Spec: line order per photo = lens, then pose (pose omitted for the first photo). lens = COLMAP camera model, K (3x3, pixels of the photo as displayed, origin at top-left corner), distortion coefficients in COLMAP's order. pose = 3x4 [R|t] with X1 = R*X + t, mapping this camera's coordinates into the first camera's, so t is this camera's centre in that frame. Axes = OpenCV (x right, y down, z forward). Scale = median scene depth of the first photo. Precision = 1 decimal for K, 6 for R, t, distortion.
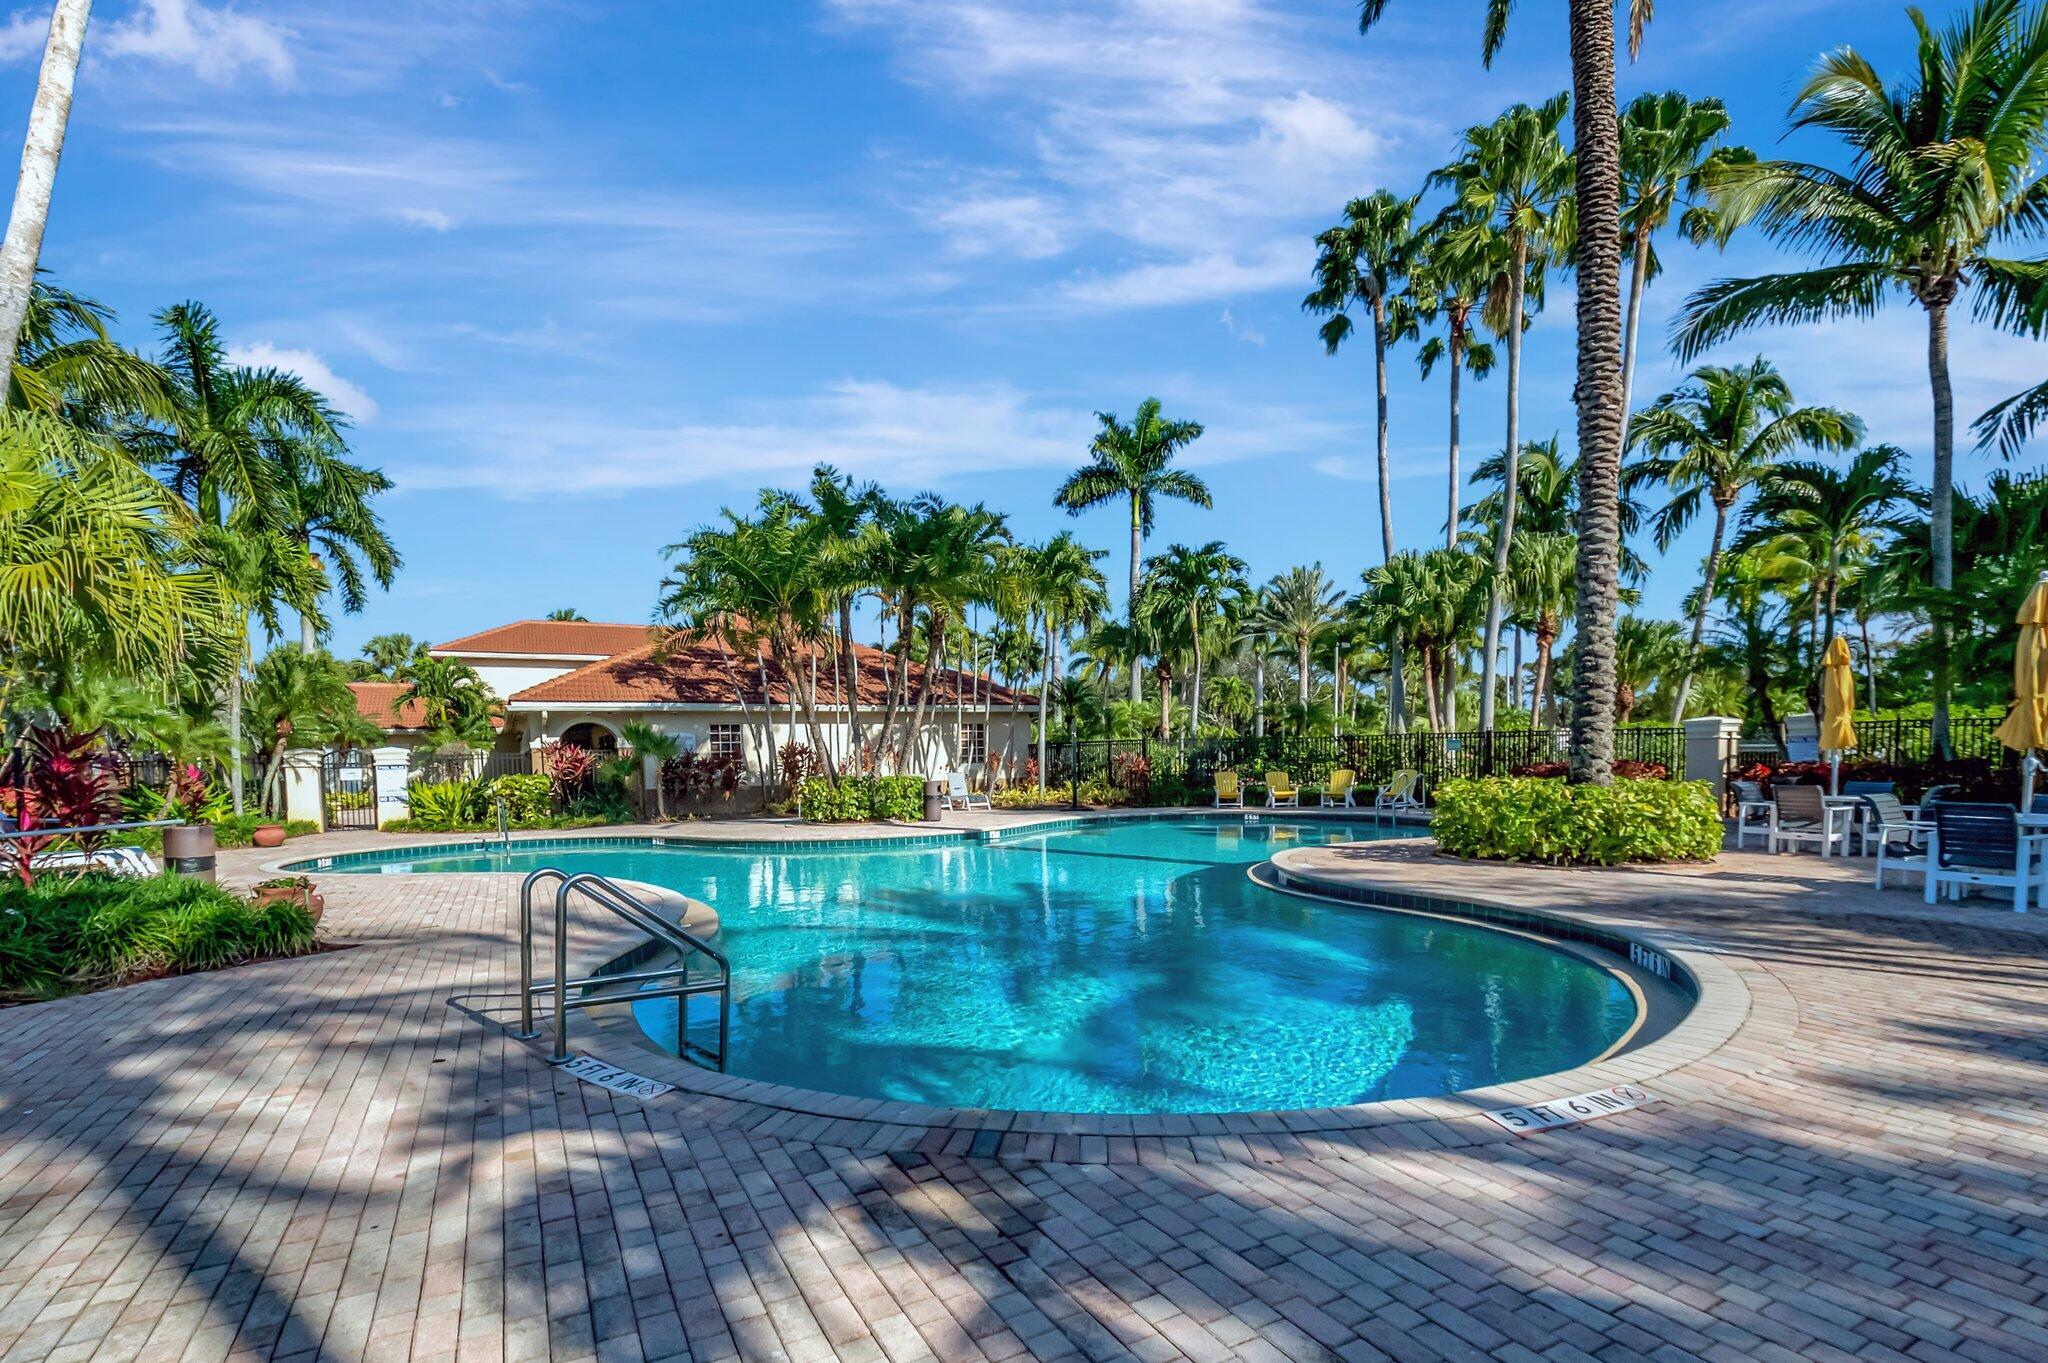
lens RADIAL K [[960.6, 0, 1023.8], [0, 960.6, 762.6], [0, 0, 1]] dist [-0.015328, -0.000350]
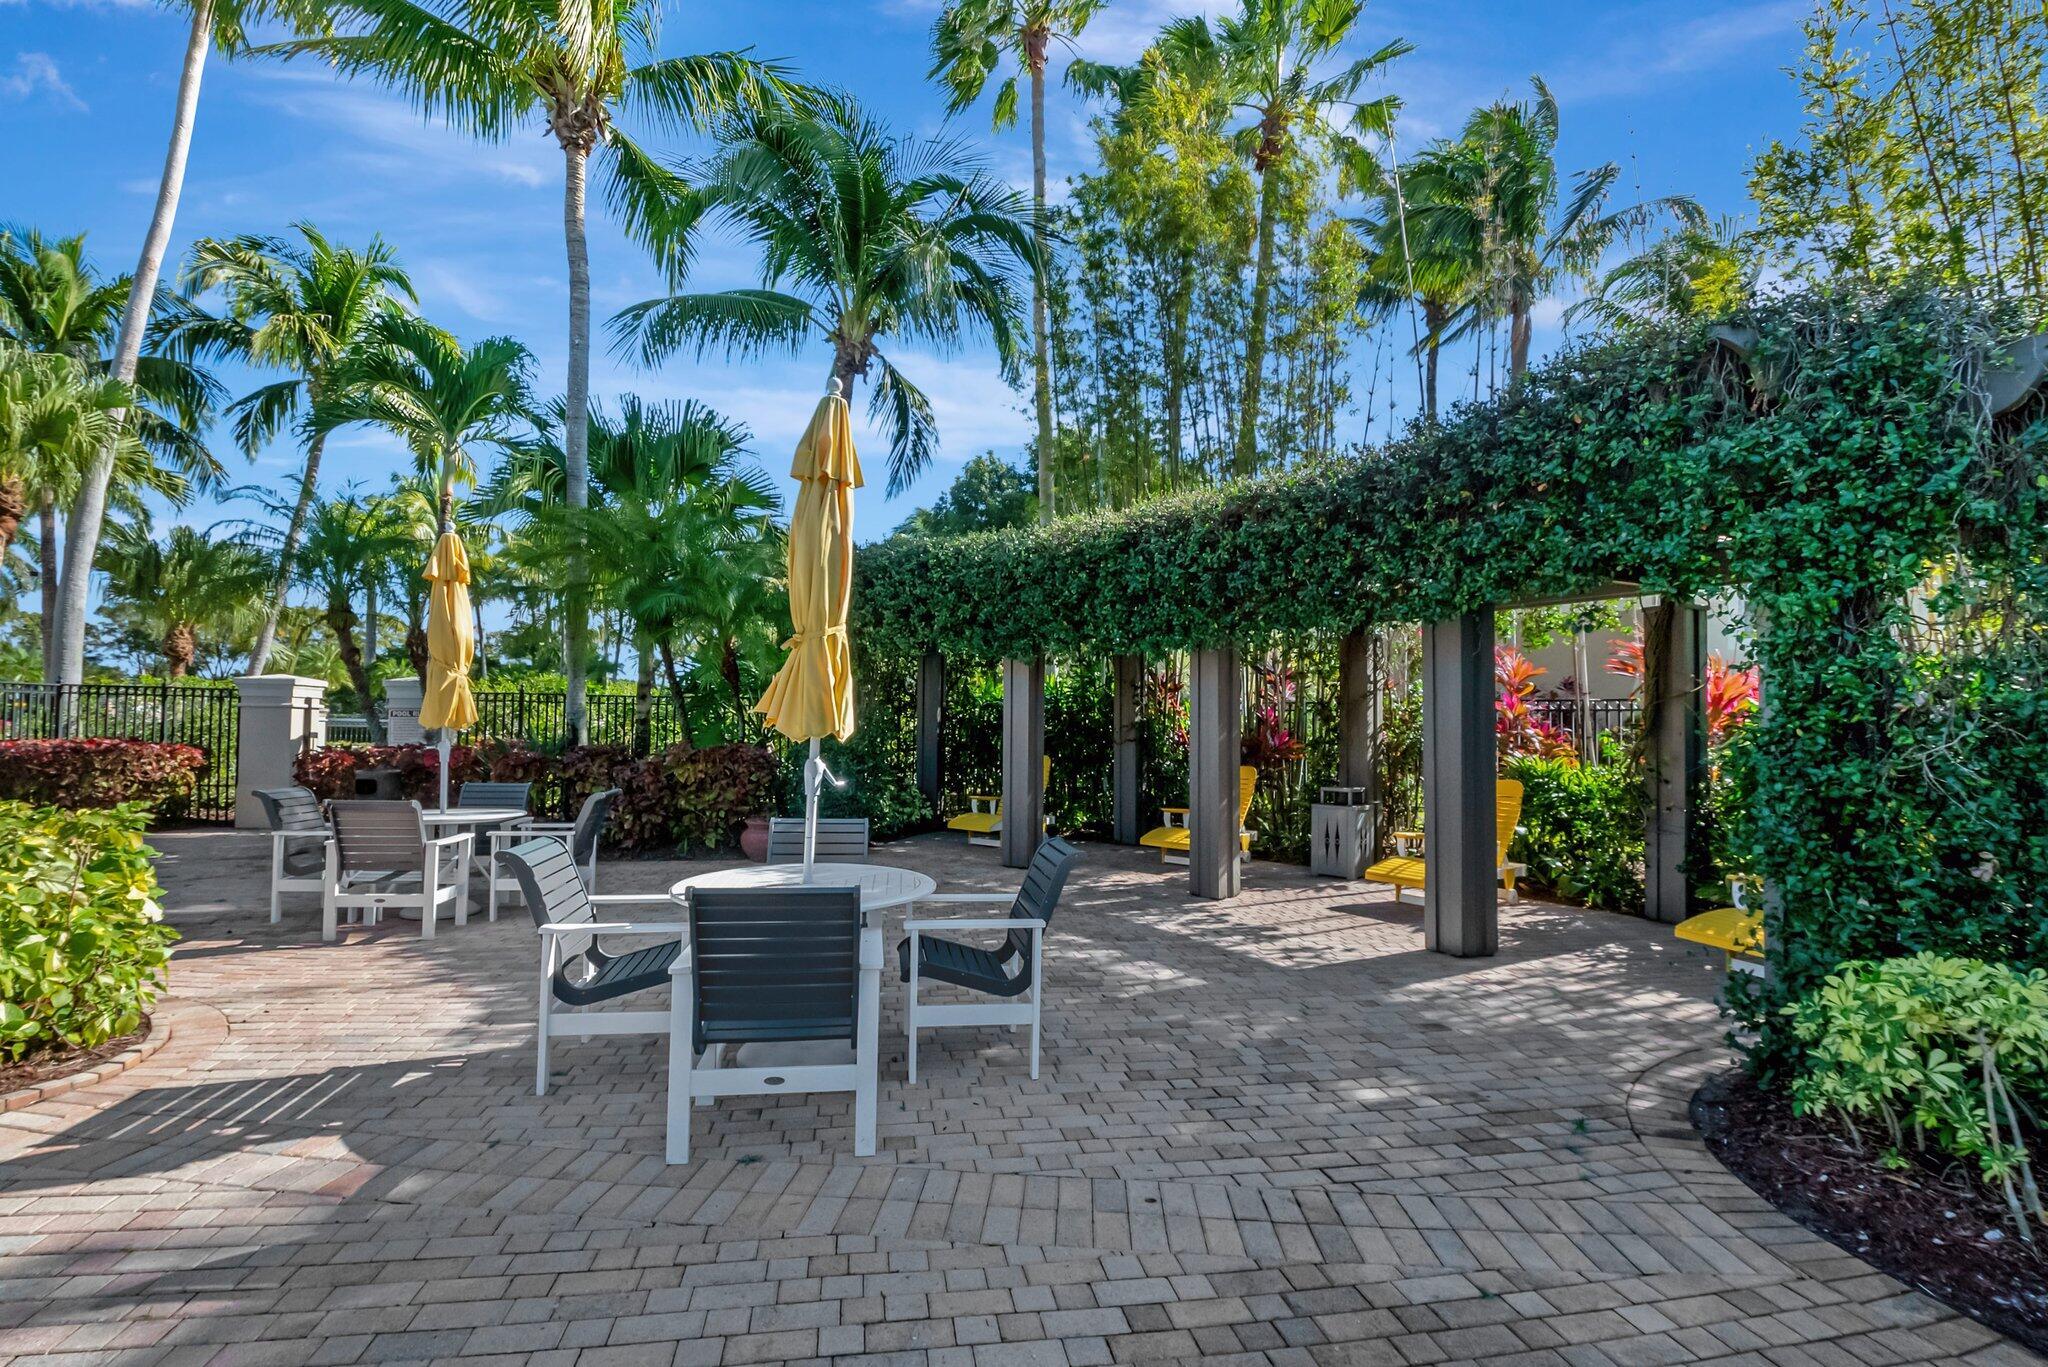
lens RADIAL K [[960.6, 0, 1023.8], [0, 960.6, 764.6], [0, 0, 1]] dist [-0.015328, -0.000350]
pose [[0.322943, -0.018835, 0.946231, 0.296795], [-0.009151, 0.999693, 0.023023, -0.006278], [-0.946374, -0.016094, 0.322672, 0.340543]]
